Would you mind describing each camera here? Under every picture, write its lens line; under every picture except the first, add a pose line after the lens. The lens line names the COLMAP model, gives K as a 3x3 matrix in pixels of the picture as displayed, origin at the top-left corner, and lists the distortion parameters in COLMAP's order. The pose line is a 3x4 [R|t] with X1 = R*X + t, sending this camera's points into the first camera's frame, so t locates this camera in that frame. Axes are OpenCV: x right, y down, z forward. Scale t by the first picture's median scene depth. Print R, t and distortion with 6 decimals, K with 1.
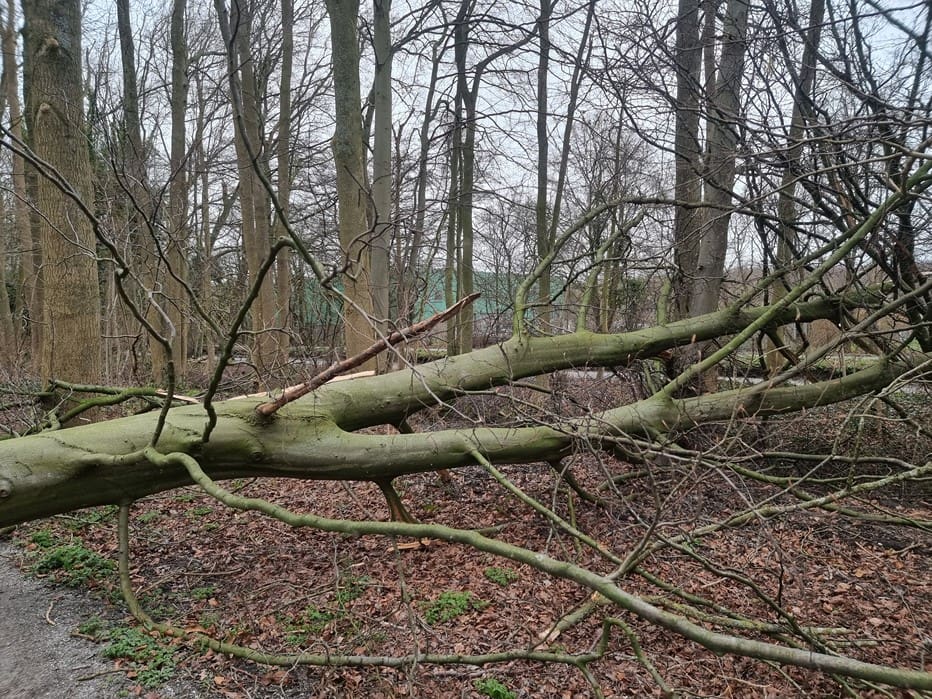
lens RADIAL K [[641.0, 0, 474.9], [0, 641.0, 349.6], [0, 0, 1]] dist [0.093526, -0.080416]
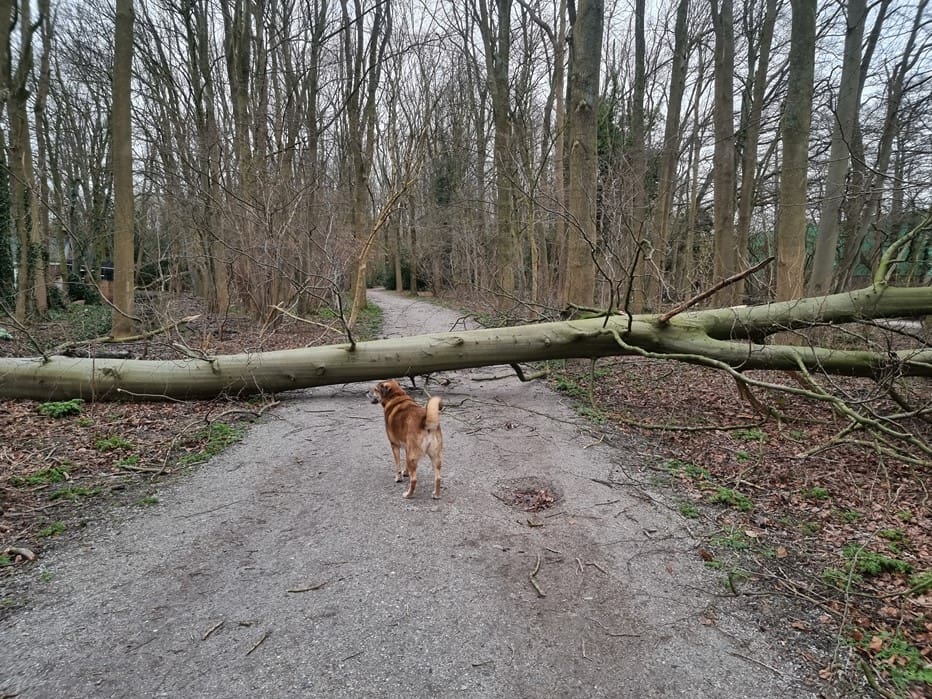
lens RADIAL K [[642.2, 0, 465.2], [0, 642.2, 346.2], [0, 0, 1]] dist [0.094130, -0.082820]
pose [[0.740543, 0.097066, -0.664961, 0.427957], [-0.048858, 0.994671, 0.090783, 0.024519], [0.670230, -0.034740, 0.741340, -0.647671]]
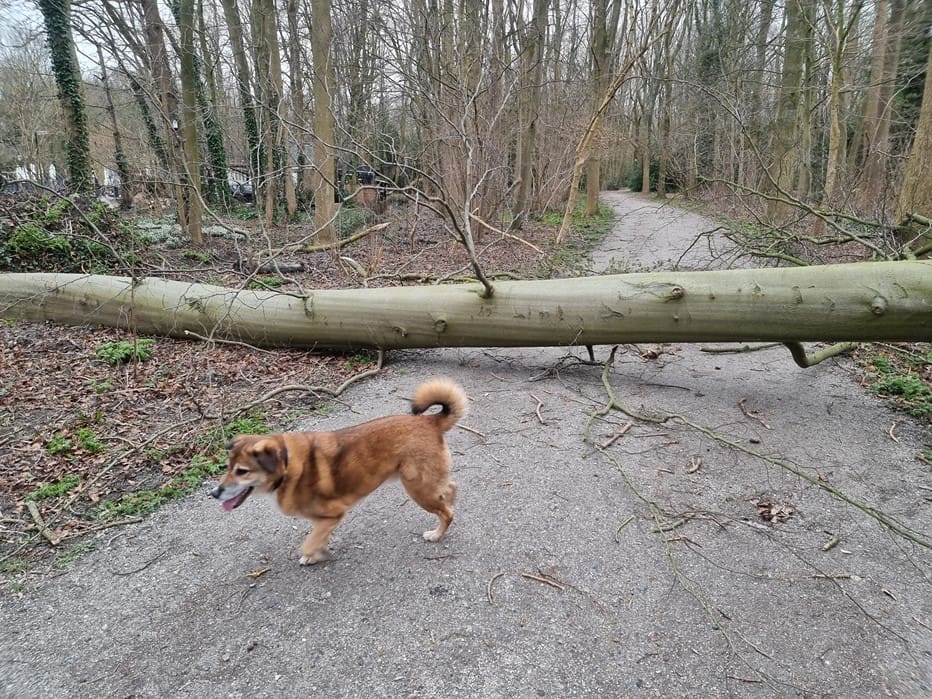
lens RADIAL K [[642.2, 0, 465.2], [0, 642.2, 346.2], [0, 0, 1]] dist [0.094130, -0.082820]
pose [[0.444245, 0.244986, -0.861759, -0.056476], [-0.043763, 0.966672, 0.252251, 0.025145], [0.894836, -0.074348, 0.440160, -0.055118]]
